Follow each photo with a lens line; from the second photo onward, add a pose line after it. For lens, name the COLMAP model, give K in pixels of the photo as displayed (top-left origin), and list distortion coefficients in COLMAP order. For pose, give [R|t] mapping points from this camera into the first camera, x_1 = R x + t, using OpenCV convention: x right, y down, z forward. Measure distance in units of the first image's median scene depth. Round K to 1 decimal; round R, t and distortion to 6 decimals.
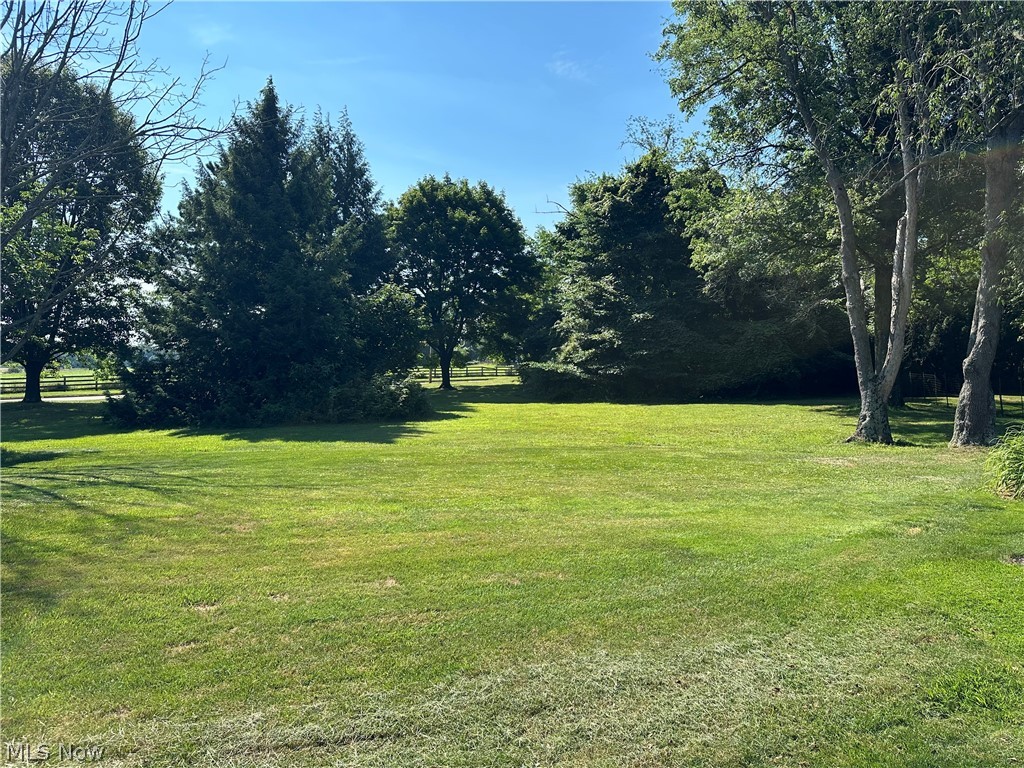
lens RADIAL K [[716.0, 0, 513.5], [0, 716.0, 383.1], [0, 0, 1]] dist [0.044652, -0.073021]
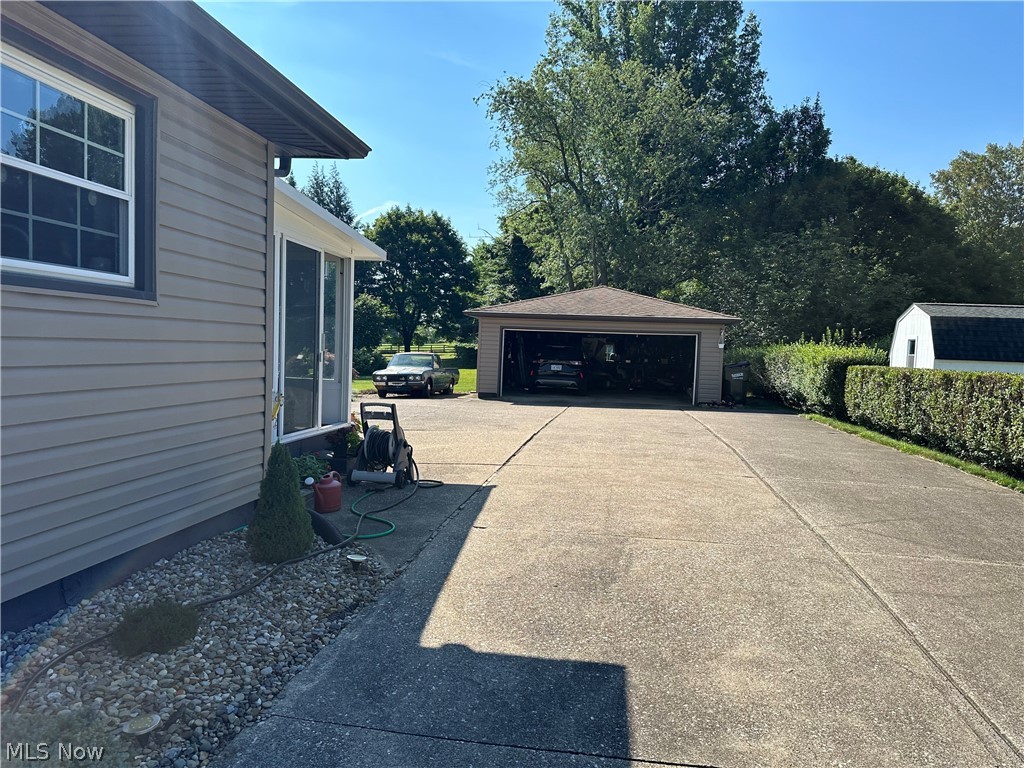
lens RADIAL K [[716.0, 0, 509.3], [0, 716.0, 388.0], [0, 0, 1]] dist [0.044652, -0.073021]
pose [[0.999823, 0.005923, 0.017872, 0.083605], [-0.006590, 0.999275, 0.037500, 0.007095], [-0.017637, -0.037611, 0.999137, -0.416130]]
